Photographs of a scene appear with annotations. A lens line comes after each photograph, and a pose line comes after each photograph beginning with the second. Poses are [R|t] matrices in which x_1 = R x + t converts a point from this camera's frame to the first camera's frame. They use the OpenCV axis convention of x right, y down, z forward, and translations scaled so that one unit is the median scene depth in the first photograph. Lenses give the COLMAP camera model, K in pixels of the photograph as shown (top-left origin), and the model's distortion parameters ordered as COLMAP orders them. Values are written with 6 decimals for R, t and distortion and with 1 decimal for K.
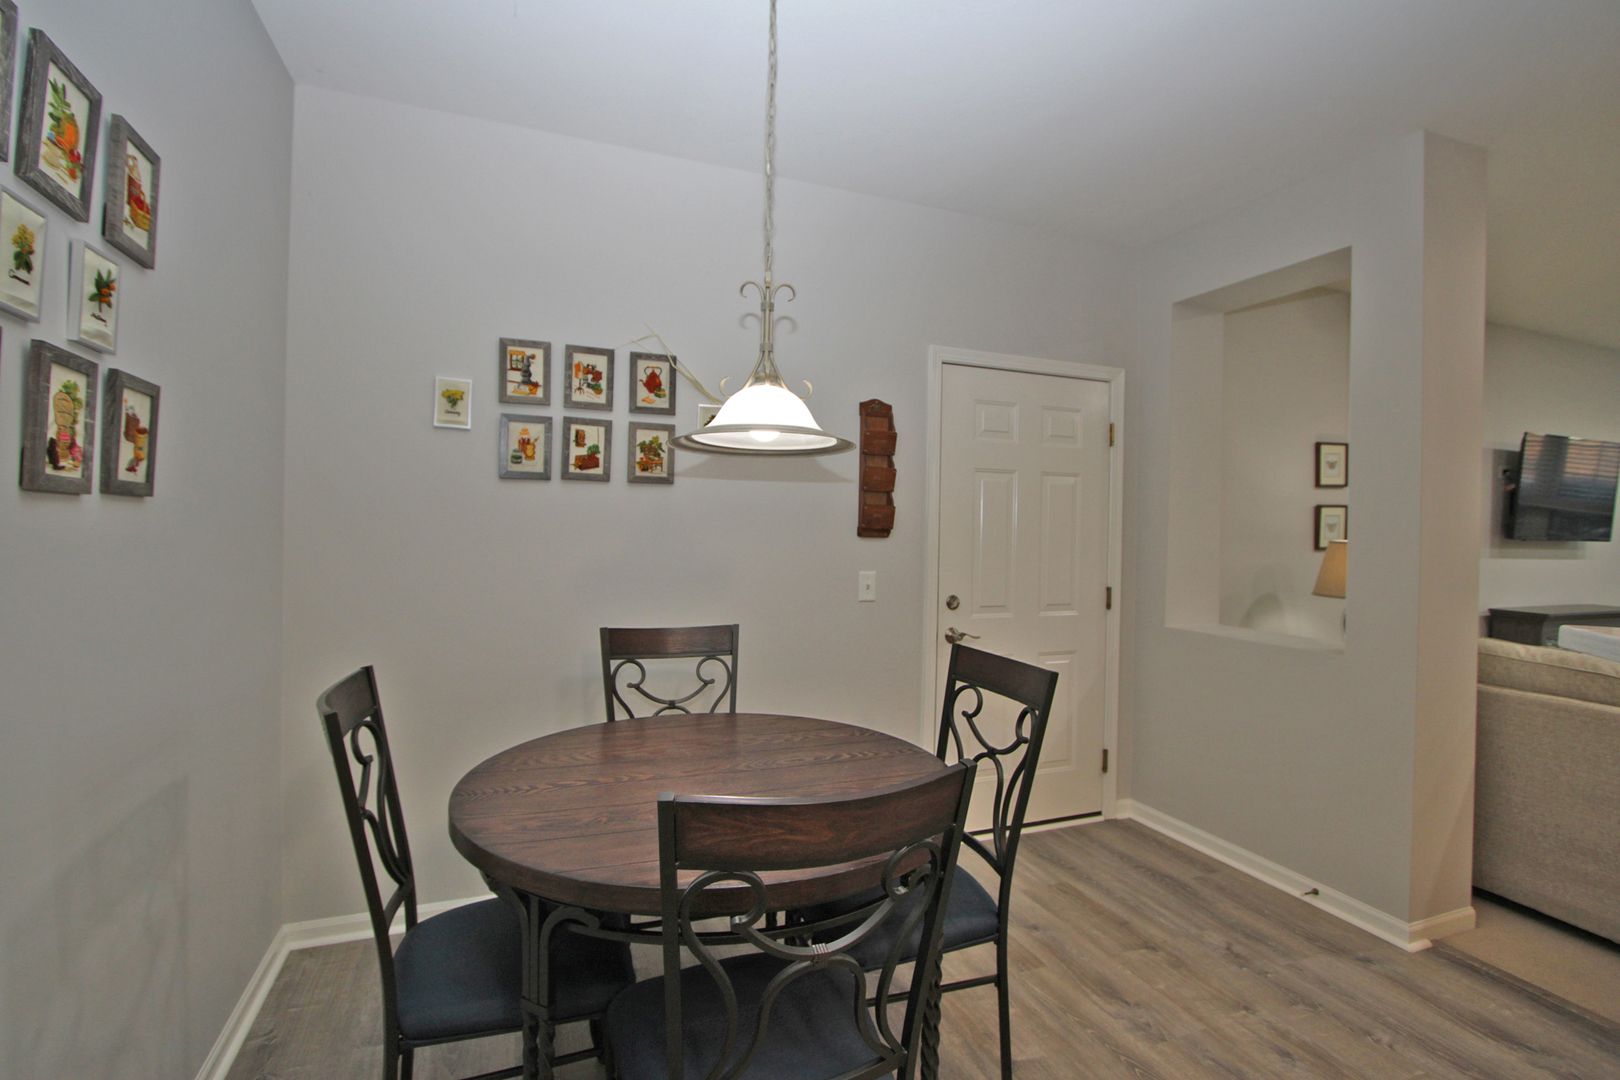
lens RADIAL K [[746.0, 0, 806.9], [0, 746.0, 530.0], [0, 0, 1]] dist [-0.018244, 0.002786]
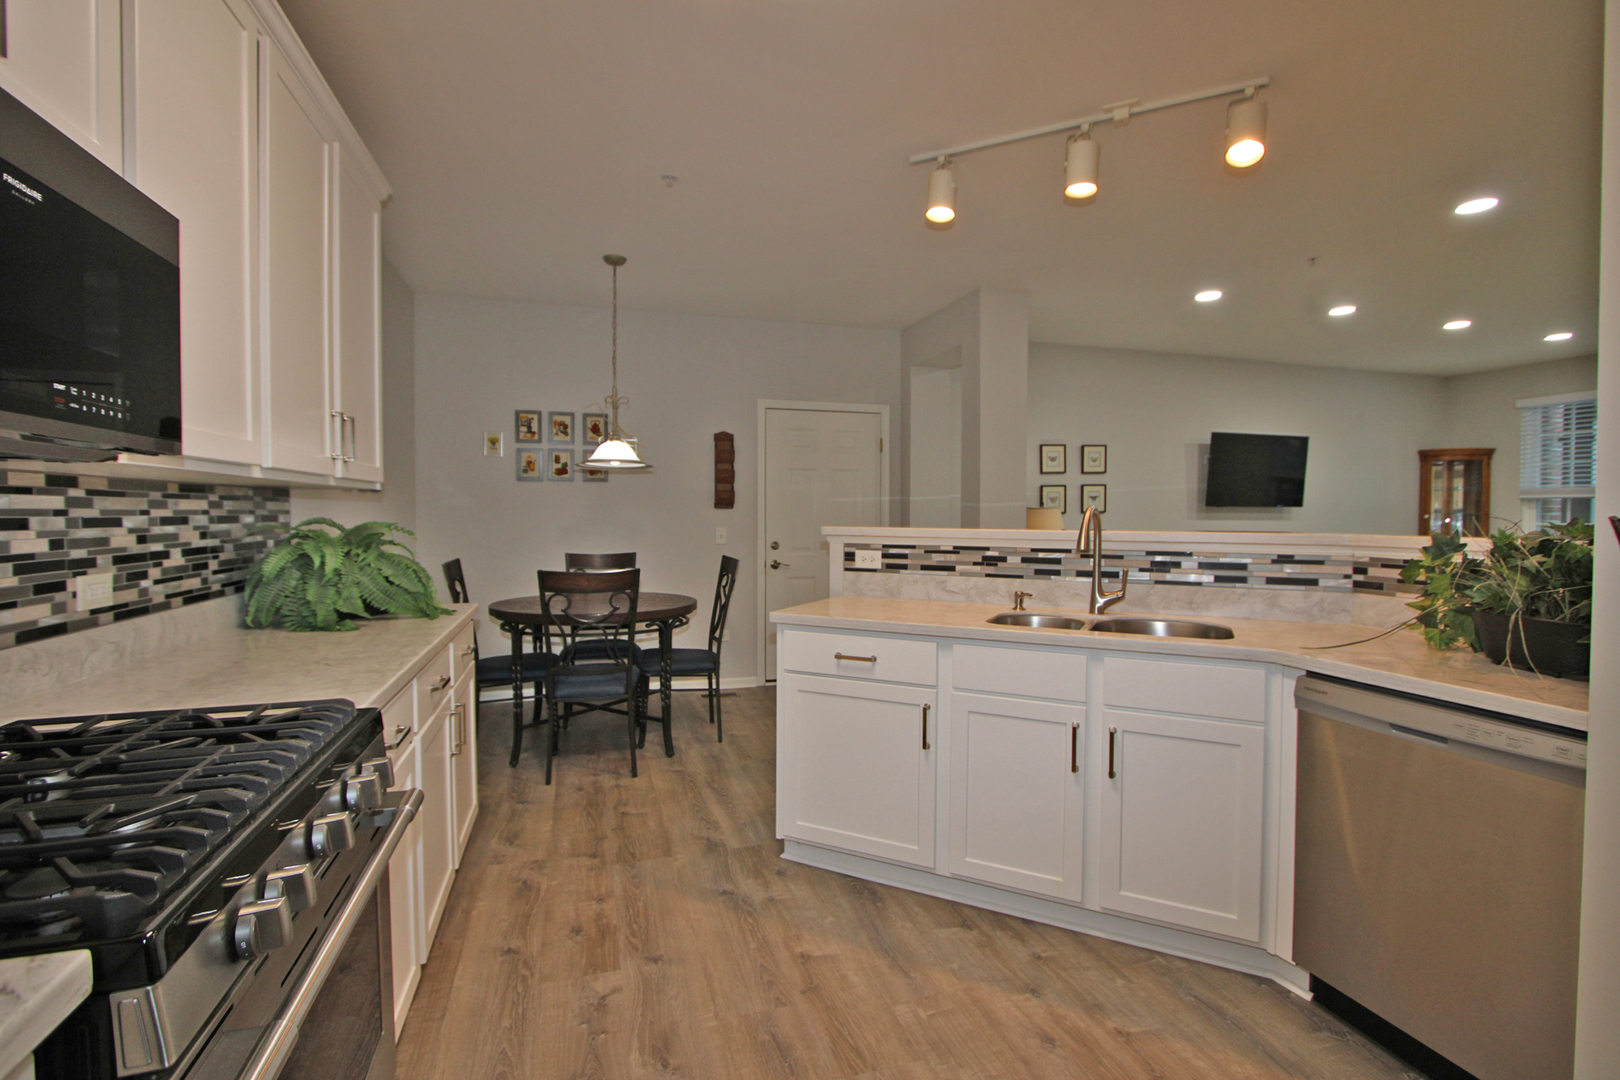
lens RADIAL K [[746.0, 0, 813.3], [0, 746.0, 534.0], [0, 0, 1]] dist [-0.018244, 0.002786]
pose [[0.996874, -0.010993, -0.078242, 0.501268], [0.013171, 0.999538, 0.027384, 0.028097], [0.077905, -0.028328, 0.996558, -0.876076]]
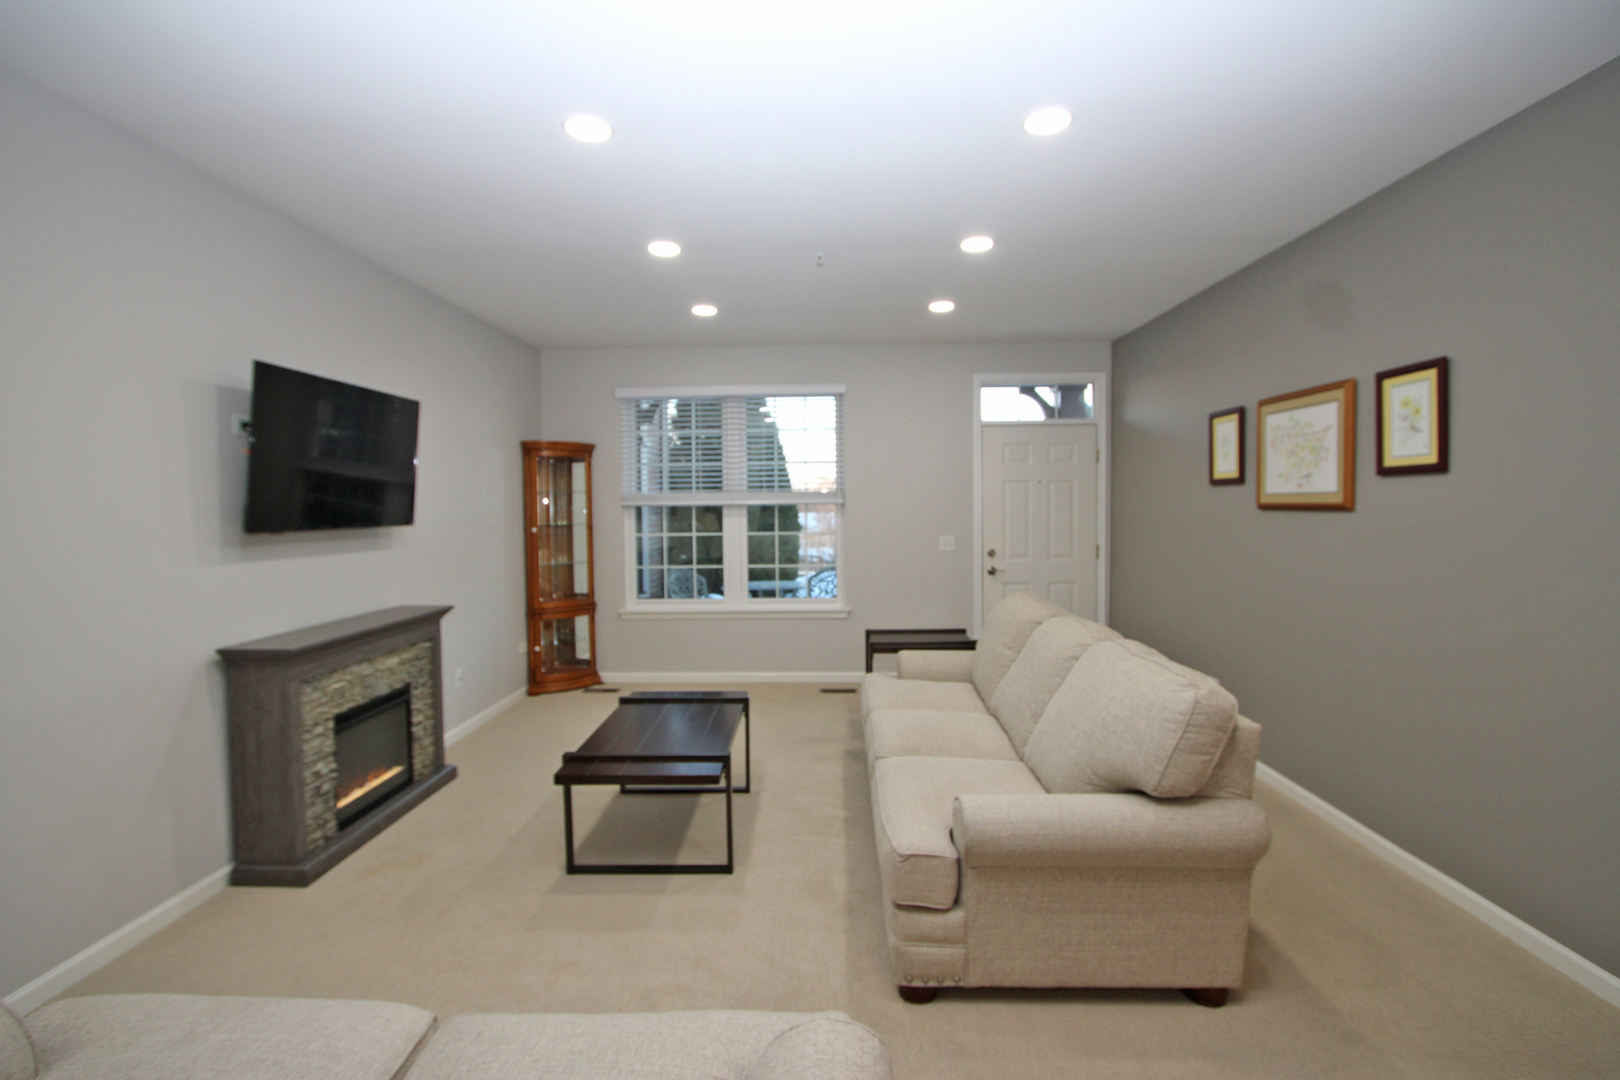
lens RADIAL K [[746.0, 0, 809.5], [0, 746.0, 533.9], [0, 0, 1]] dist [-0.018244, 0.002786]
pose [[0.389995, -0.056462, 0.919084, 0.953299], [0.014927, 0.998375, 0.054999, -0.023888], [-0.920696, -0.007731, 0.390204, 0.531358]]
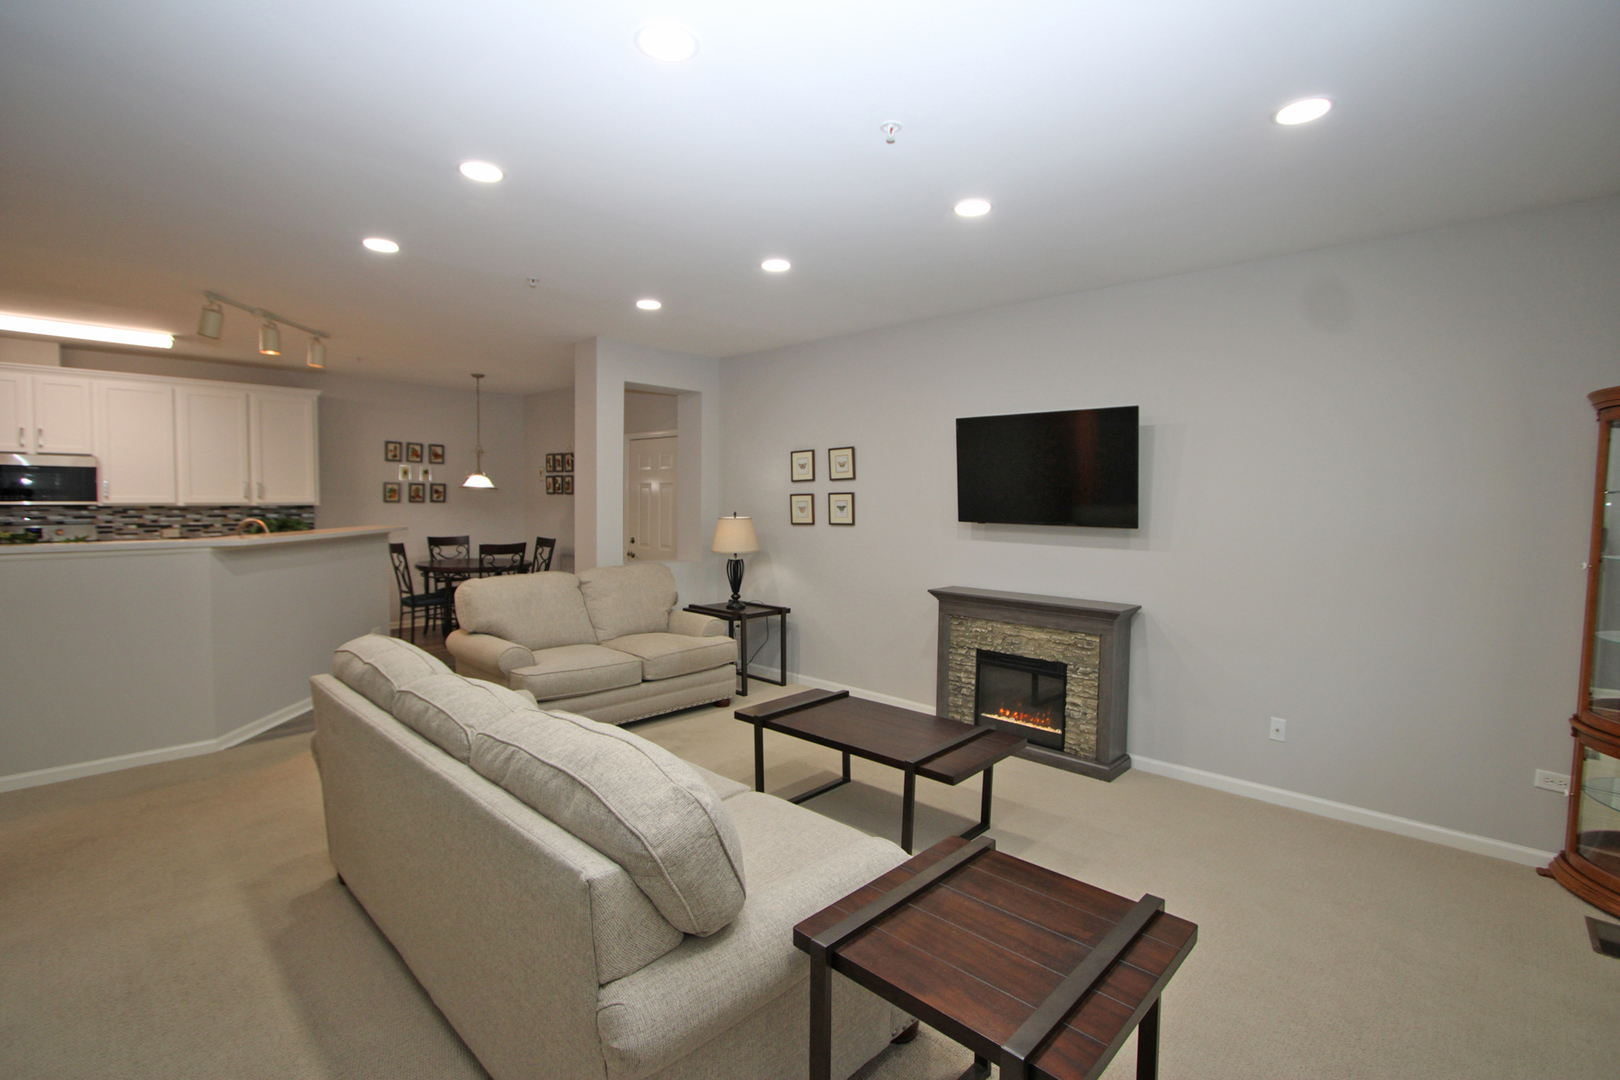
lens RADIAL K [[746.0, 0, 818.7], [0, 746.0, 536.7], [0, 0, 1]] dist [-0.018244, 0.002786]
pose [[0.438438, 0.035733, -0.898051, 3.057573], [-0.009870, 0.999341, 0.034944, -0.002177], [0.898707, -0.006458, 0.438502, 0.587529]]
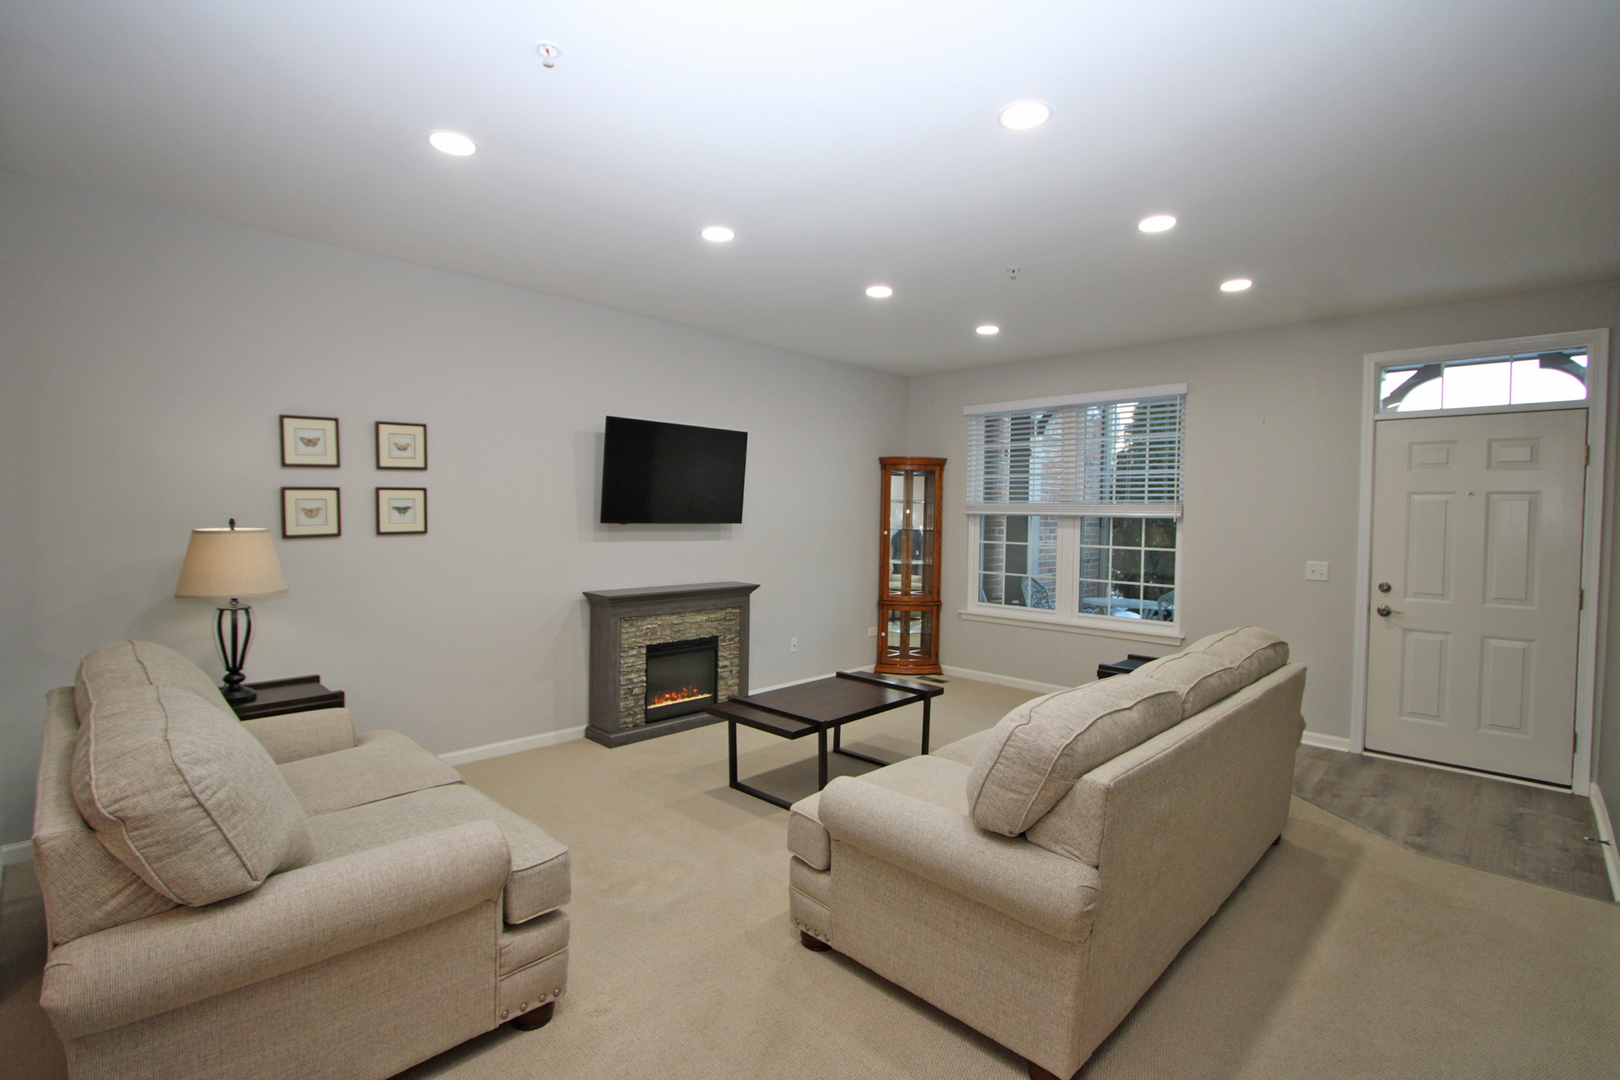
lens RADIAL K [[746.0, 0, 811.5], [0, 746.0, 534.1], [0, 0, 1]] dist [-0.018244, 0.002786]
pose [[0.911148, -0.013686, 0.411851, 1.339024], [-0.001257, 0.999351, 0.035990, -0.015546], [-0.412076, -0.033310, 0.910540, -0.085429]]
